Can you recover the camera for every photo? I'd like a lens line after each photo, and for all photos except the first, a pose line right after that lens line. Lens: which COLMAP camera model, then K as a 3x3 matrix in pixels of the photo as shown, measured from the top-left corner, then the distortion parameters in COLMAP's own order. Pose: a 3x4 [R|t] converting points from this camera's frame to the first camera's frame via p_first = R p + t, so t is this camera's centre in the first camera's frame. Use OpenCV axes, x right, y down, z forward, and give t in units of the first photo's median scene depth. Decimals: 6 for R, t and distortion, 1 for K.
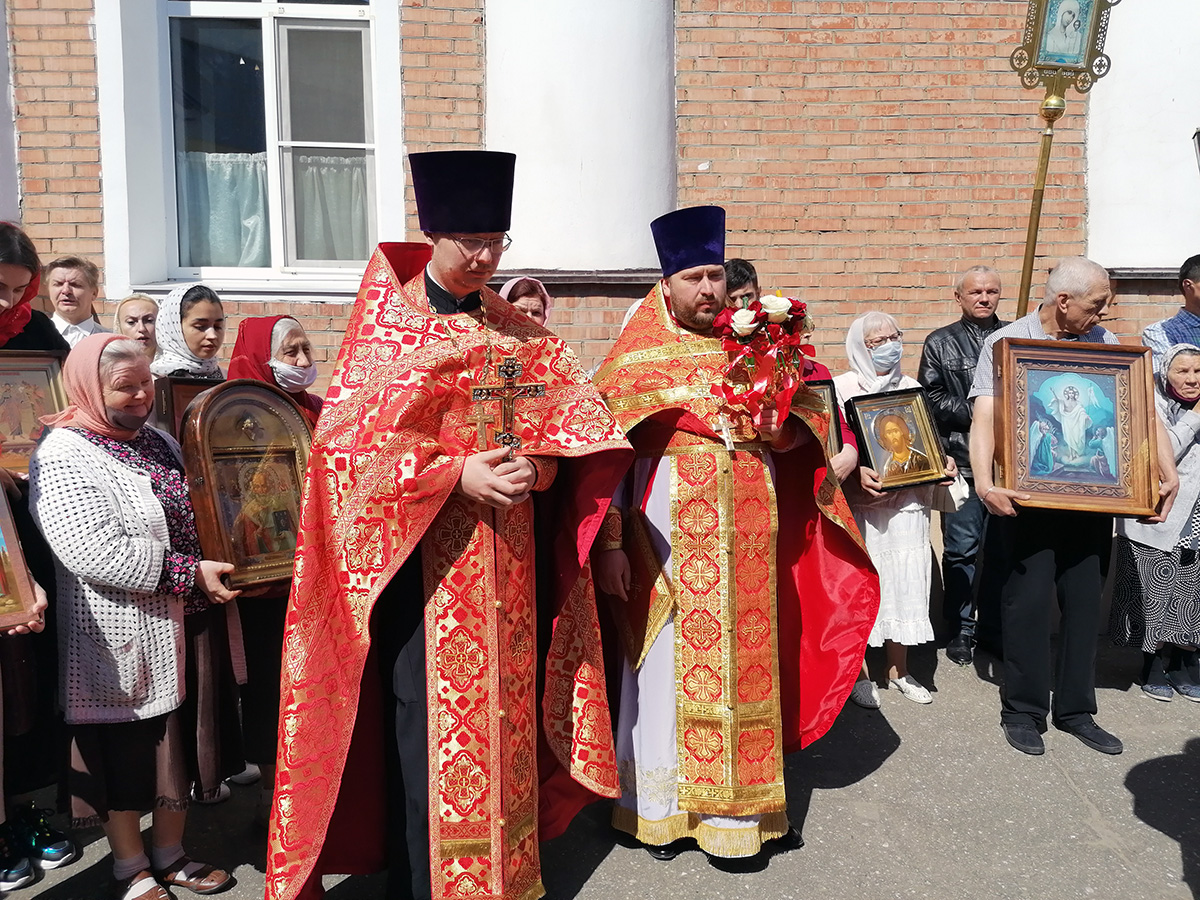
lens RADIAL K [[901.3, 0, 594.8], [0, 901.3, 447.9], [0, 0, 1]] dist [0.079784, -0.100715]
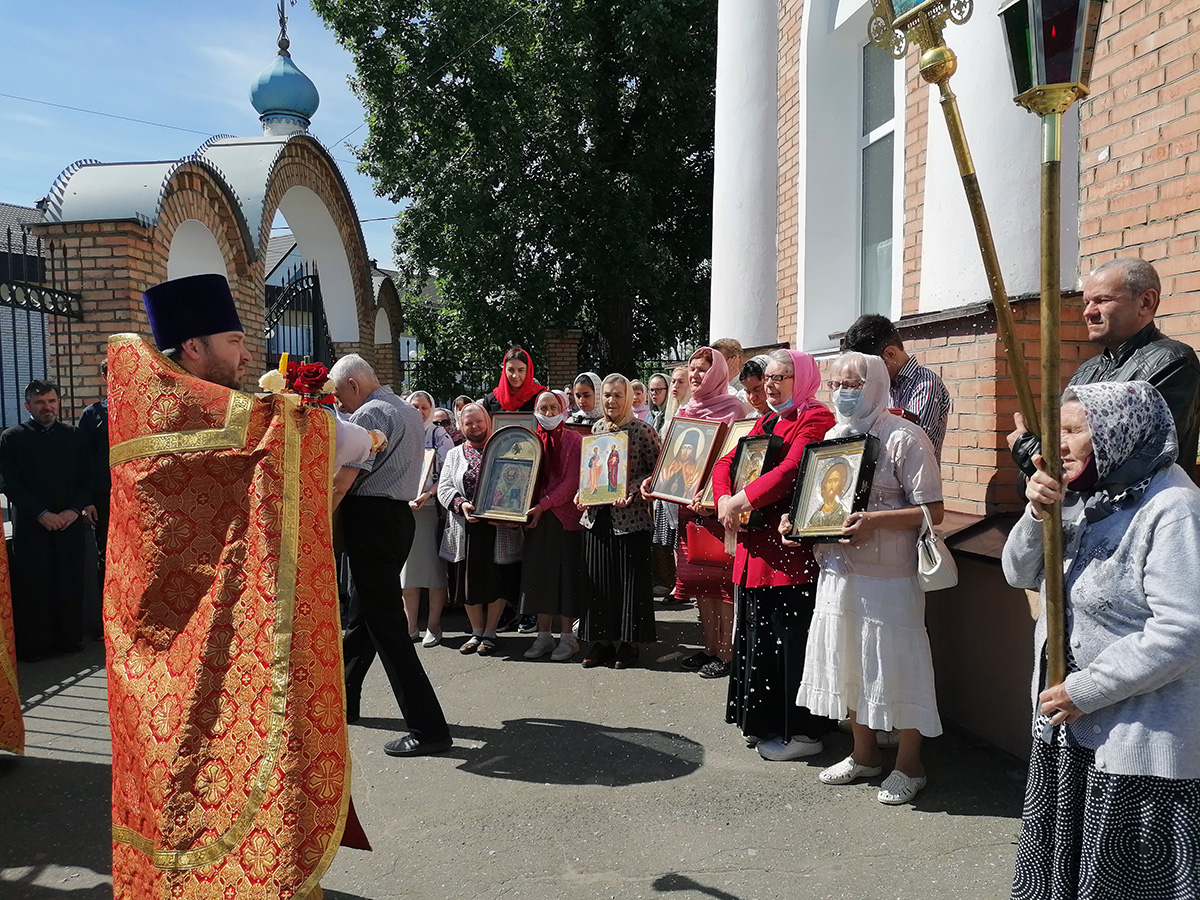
lens RADIAL K [[917.4, 0, 598.4], [0, 917.4, 449.5], [0, 0, 1]] dist [0.070965, -0.101559]
pose [[0.100609, 0.049239, -0.993707, 0.926346], [-0.059186, 0.997302, 0.043425, -0.065674], [0.993164, 0.054444, 0.103252, 0.513583]]
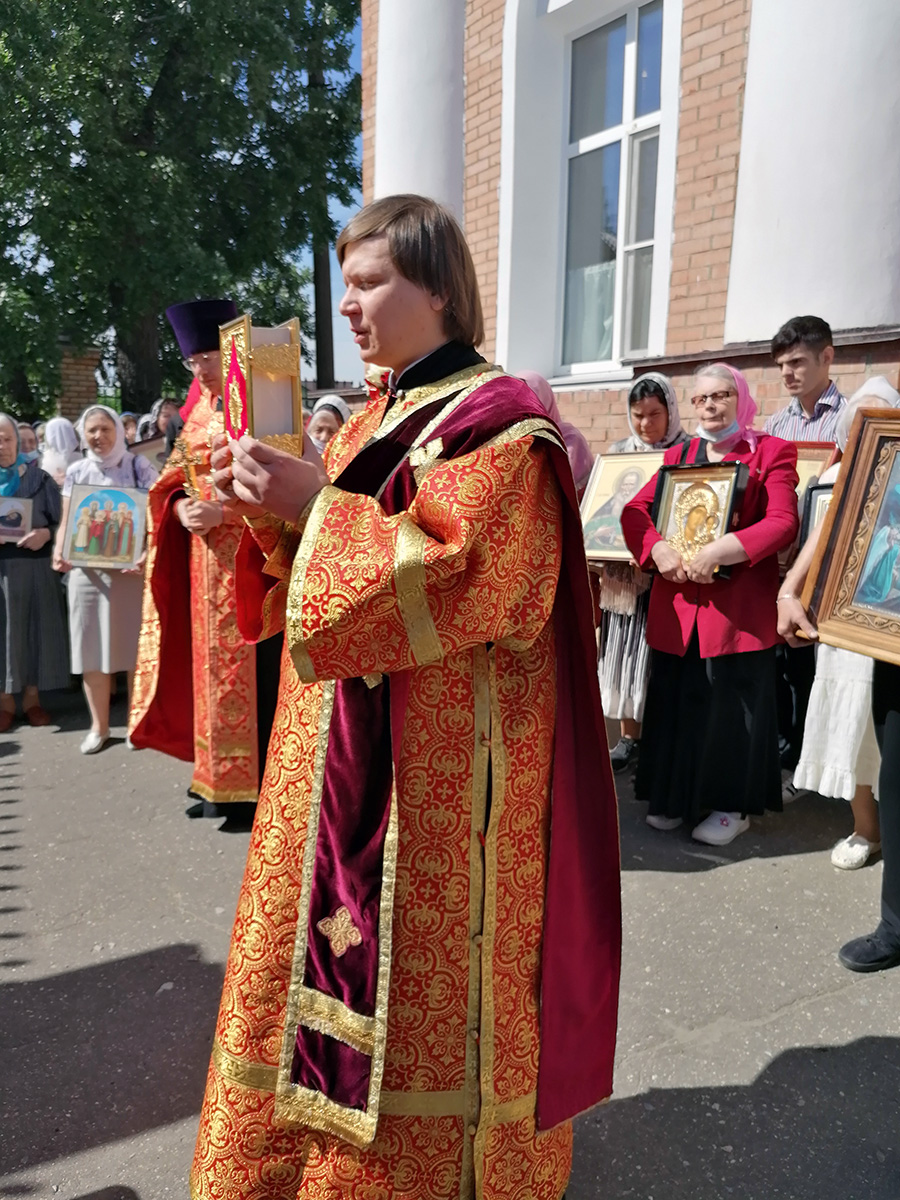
lens RADIAL K [[934.6, 0, 441.3], [0, 934.6, 596.8], [0, 0, 1]] dist [0.059119, -0.084490]
pose [[0.502228, 0.141636, -0.853057, 0.647558], [-0.077873, 0.989895, 0.118509, -0.024424], [0.861222, 0.006912, 0.508183, 0.217641]]
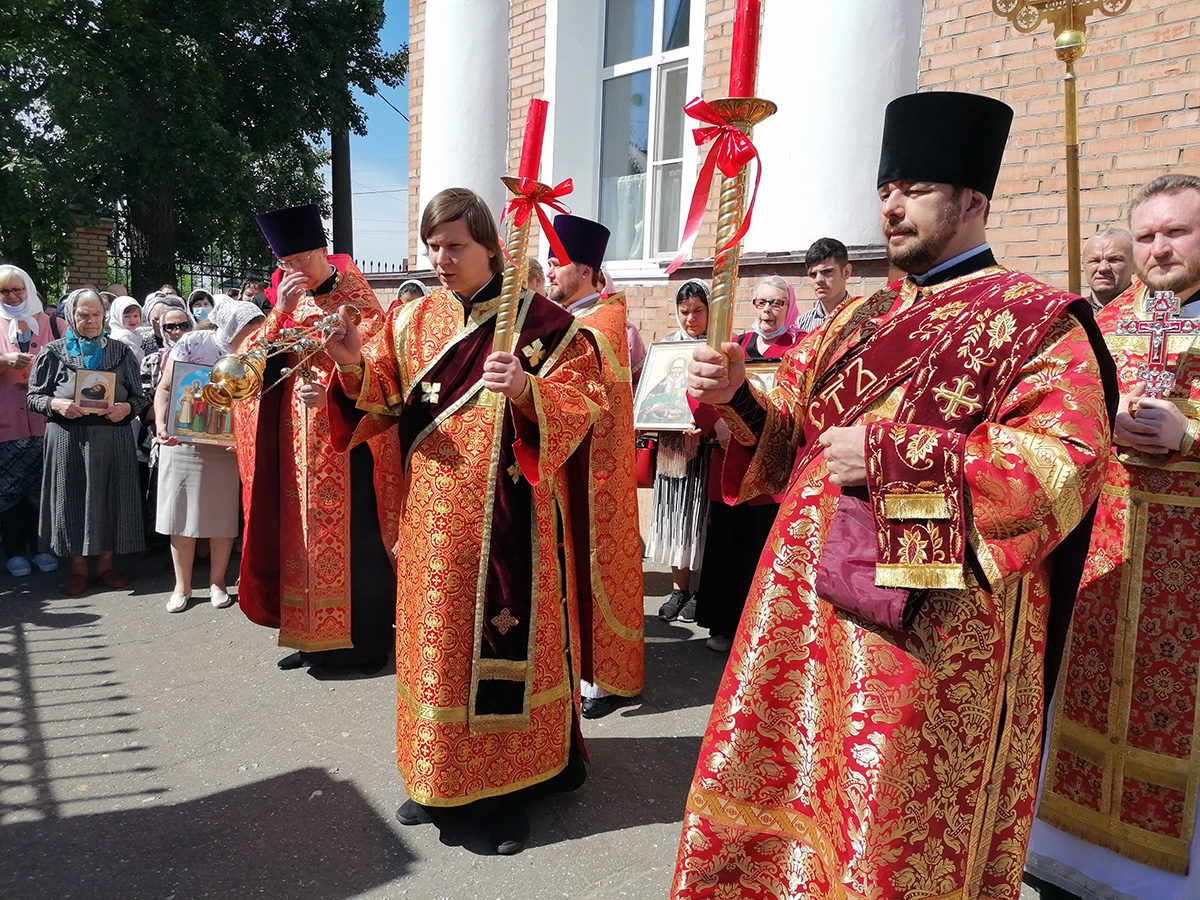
lens RADIAL K [[917.4, 0, 598.4], [0, 917.4, 449.5], [0, 0, 1]] dist [0.070965, -0.101559]
pose [[0.640789, 0.120496, -0.758202, 0.698270], [-0.096826, 0.992404, 0.075884, -0.019352], [0.761587, 0.024789, 0.647589, 0.098485]]
